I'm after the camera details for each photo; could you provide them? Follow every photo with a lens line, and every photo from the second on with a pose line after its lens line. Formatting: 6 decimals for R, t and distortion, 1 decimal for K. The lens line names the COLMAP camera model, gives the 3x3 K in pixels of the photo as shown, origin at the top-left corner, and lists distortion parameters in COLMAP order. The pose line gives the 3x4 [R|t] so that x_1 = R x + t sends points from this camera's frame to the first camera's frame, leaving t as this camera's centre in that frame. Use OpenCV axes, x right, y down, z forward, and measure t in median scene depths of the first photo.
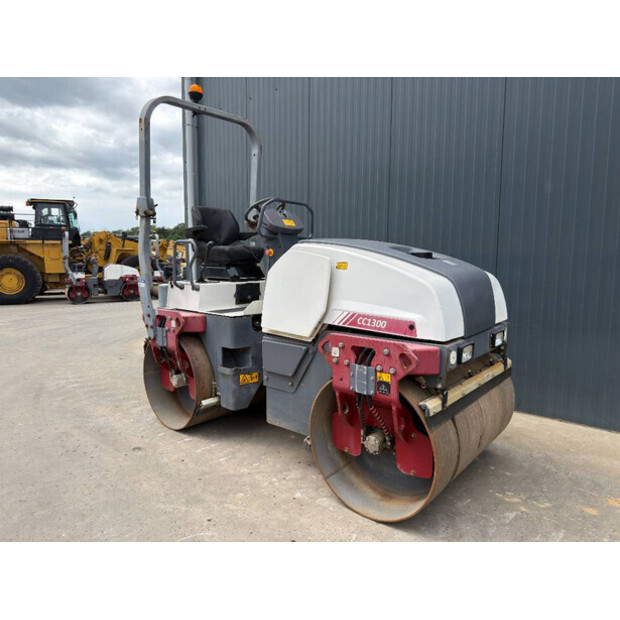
lens RADIAL K [[432.5, 0, 310.0], [0, 432.5, 310.0], [0, 0, 1]] dist [0.081458, -0.121195]
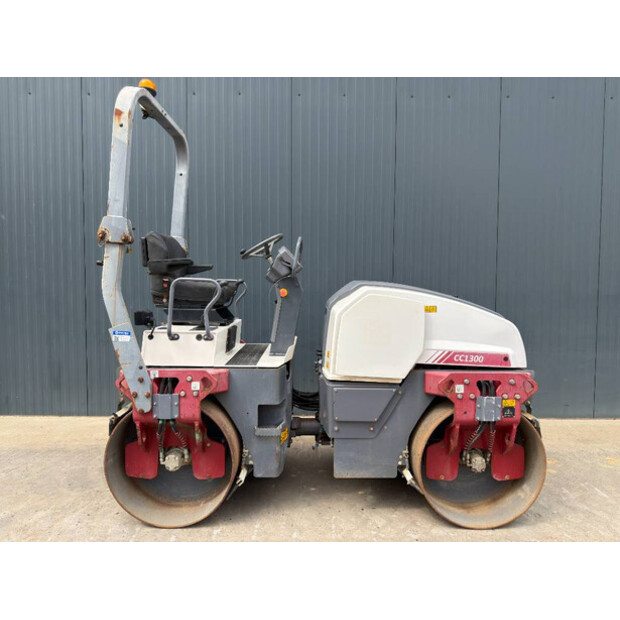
lens RADIAL K [[432.5, 0, 310.0], [0, 432.5, 310.0], [0, 0, 1]] dist [0.081458, -0.121195]
pose [[0.753734, -0.034059, 0.656296, -0.867451], [0.066832, 0.997451, -0.024990, -0.091703], [-0.653772, 0.062698, 0.754090, 0.362323]]
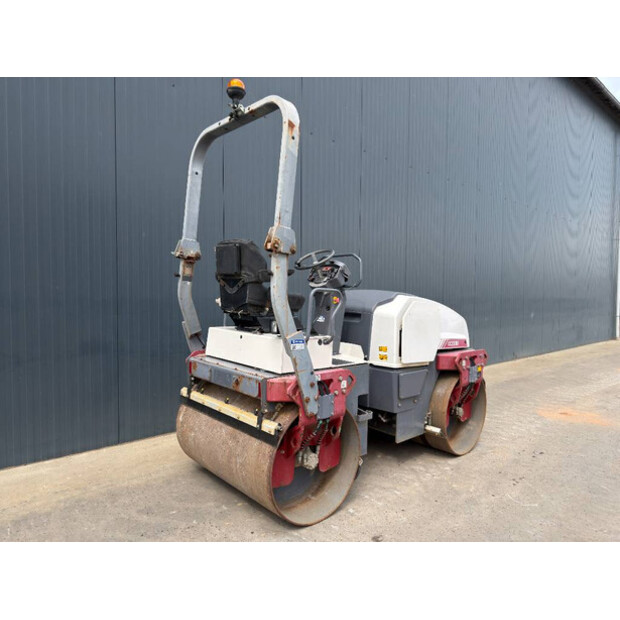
lens RADIAL K [[432.5, 0, 310.0], [0, 432.5, 310.0], [0, 0, 1]] dist [0.081458, -0.121195]
pose [[0.130016, -0.039200, 0.990737, -1.538085], [0.094307, 0.995177, 0.027000, -0.191188], [-0.987017, 0.089923, 0.133086, 1.225881]]
